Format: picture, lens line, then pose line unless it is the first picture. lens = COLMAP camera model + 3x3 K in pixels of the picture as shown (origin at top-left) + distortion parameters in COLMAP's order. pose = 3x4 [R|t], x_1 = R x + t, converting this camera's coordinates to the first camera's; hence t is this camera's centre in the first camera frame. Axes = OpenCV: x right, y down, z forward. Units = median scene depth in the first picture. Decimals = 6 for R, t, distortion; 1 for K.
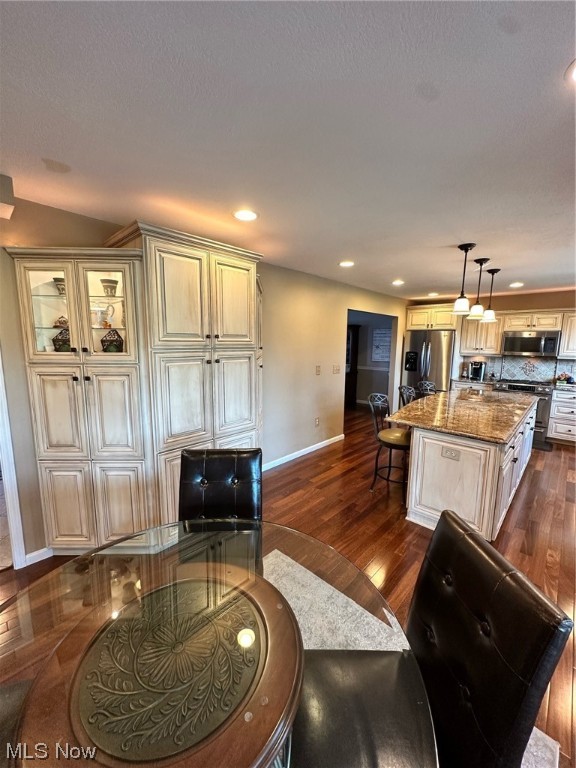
lens RADIAL K [[306.5, 0, 287.7], [0, 306.5, 380.8], [0, 0, 1]] dist [0.015288, 0.000105]
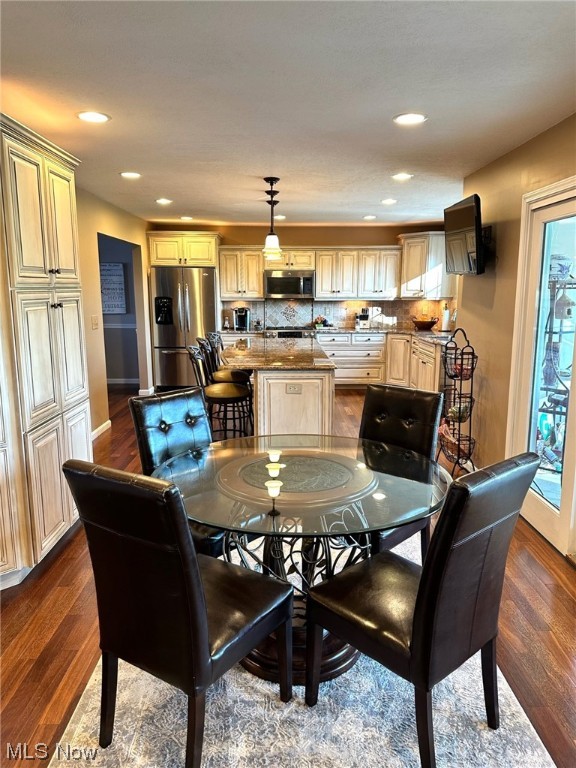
lens RADIAL K [[546.0, 0, 288.4], [0, 546.0, 385.0], [0, 0, 1]] dist [0.034001, 0.000331]
pose [[0.727579, -0.130595, 0.673478, -0.302584], [0.095091, 0.991435, 0.089521, 0.024152], [-0.679401, -0.001091, 0.733766, -0.140309]]
